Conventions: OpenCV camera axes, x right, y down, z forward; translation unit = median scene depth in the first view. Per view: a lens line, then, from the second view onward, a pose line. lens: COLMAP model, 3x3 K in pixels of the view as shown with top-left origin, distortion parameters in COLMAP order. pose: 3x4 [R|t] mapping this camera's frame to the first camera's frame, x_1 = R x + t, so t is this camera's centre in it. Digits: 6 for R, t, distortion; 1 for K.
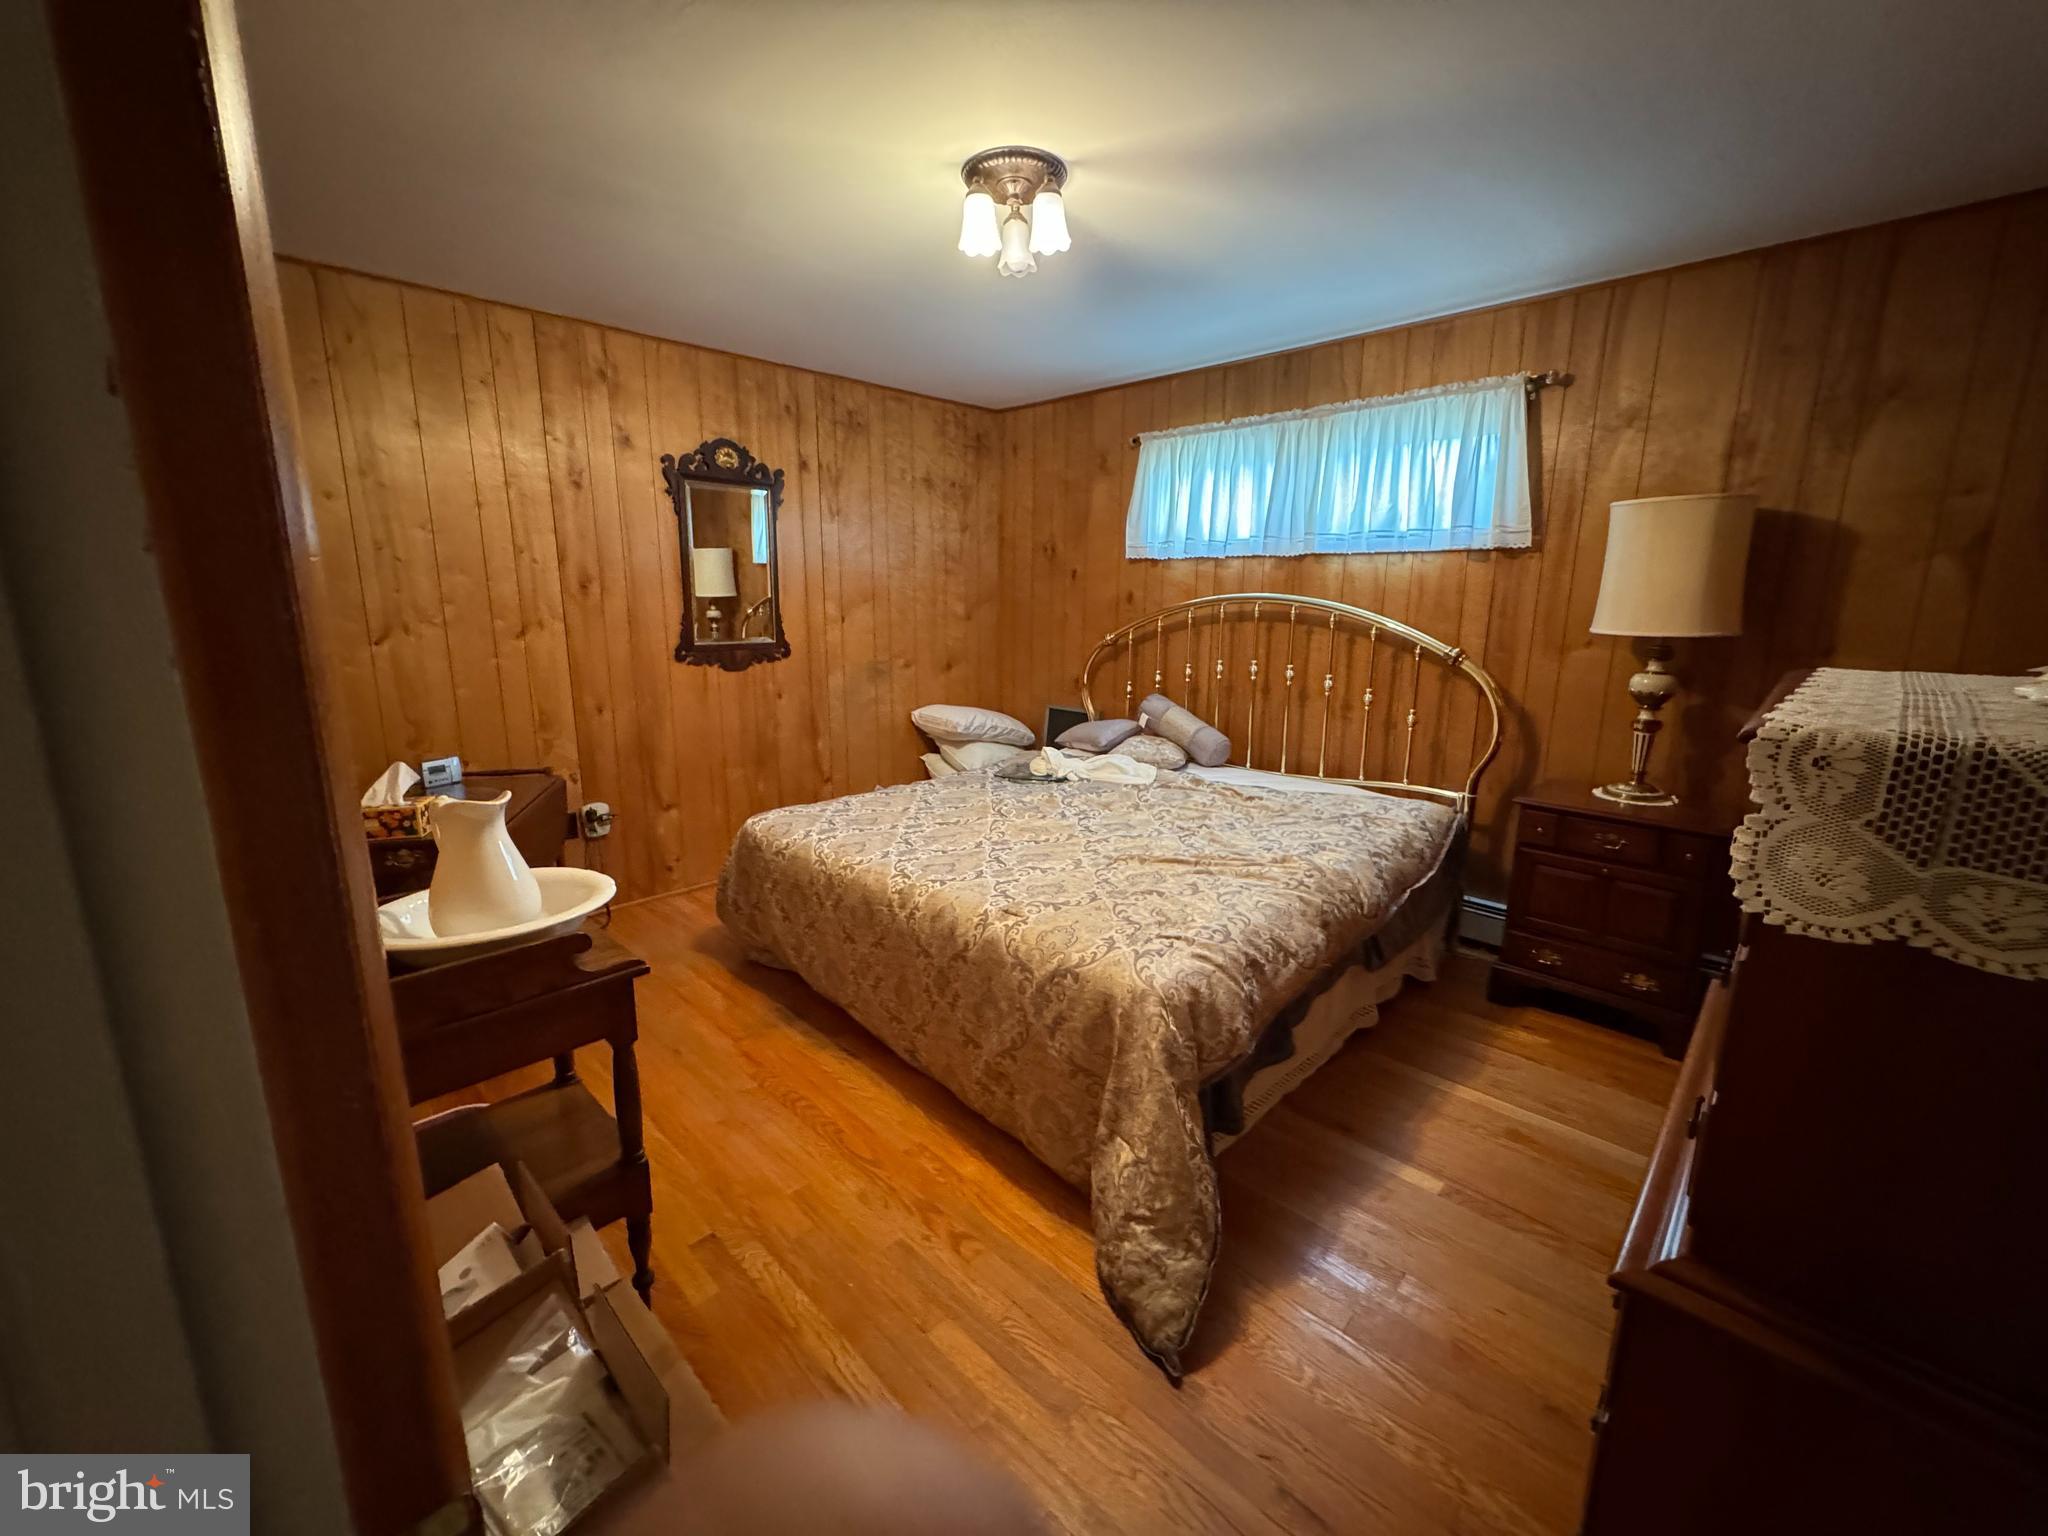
lens RADIAL K [[820.8, 0, 1020.5], [0, 820.8, 765.2], [0, 0, 1]] dist [-0.003382, 0.000654]
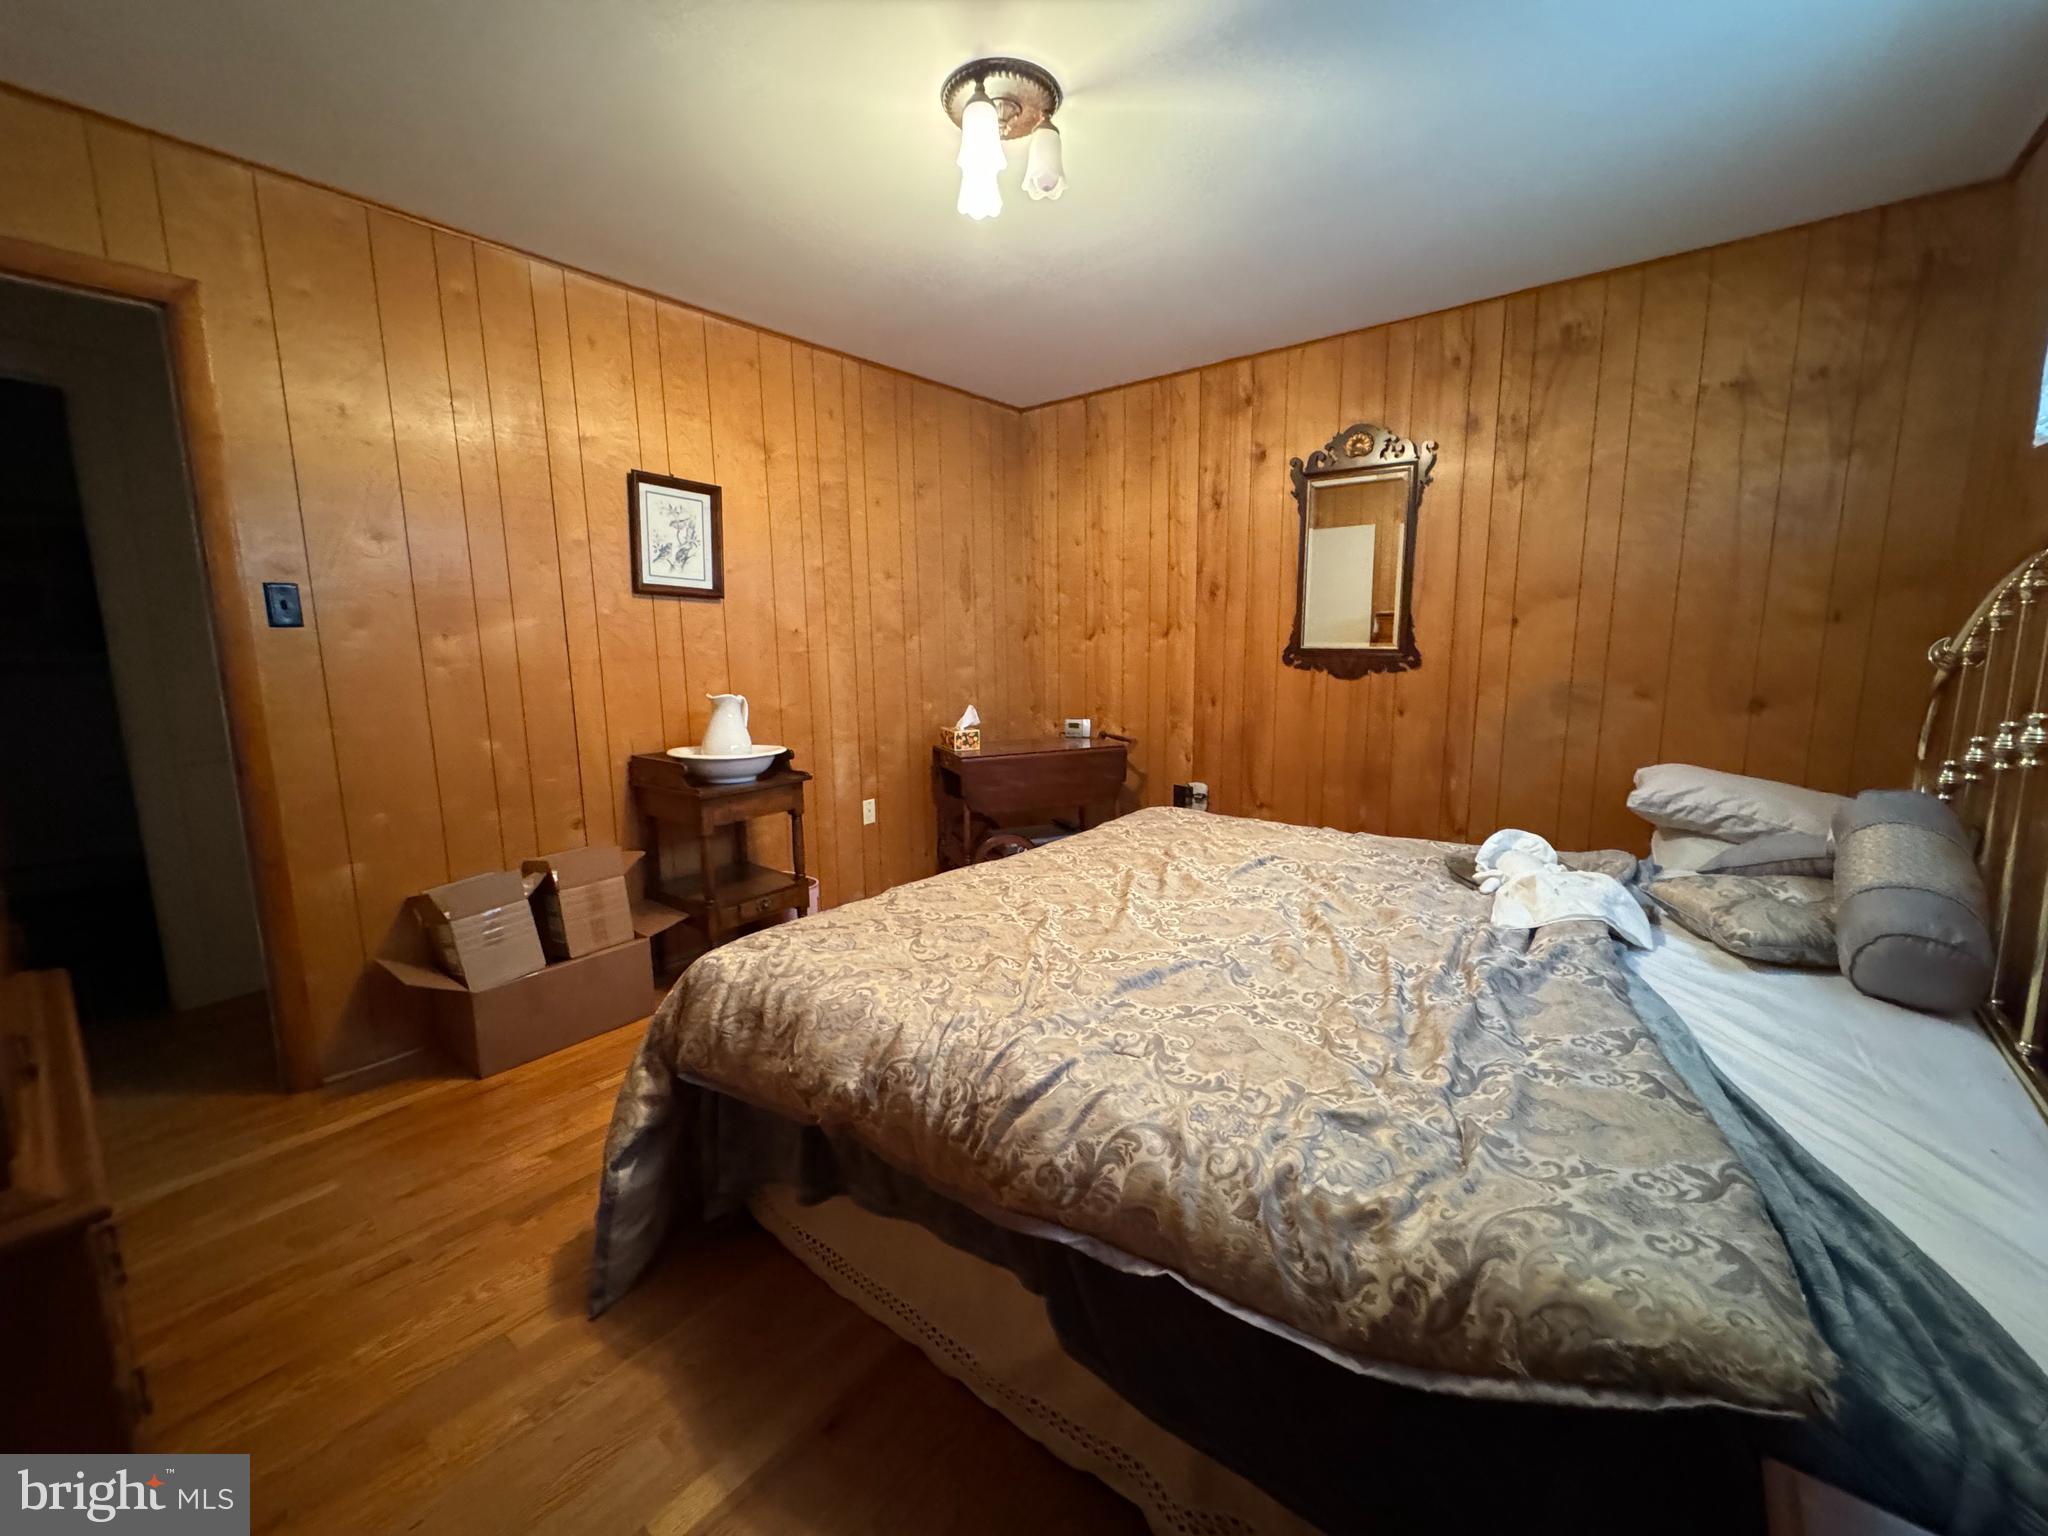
lens RADIAL K [[820.8, 0, 1022.2], [0, 820.8, 763.0], [0, 0, 1]] dist [-0.003382, 0.000654]
pose [[0.096205, 0.145831, -0.984621, 0.573165], [-0.189521, 0.973796, 0.125710, -0.076949], [0.977152, 0.174513, 0.121322, 0.607035]]
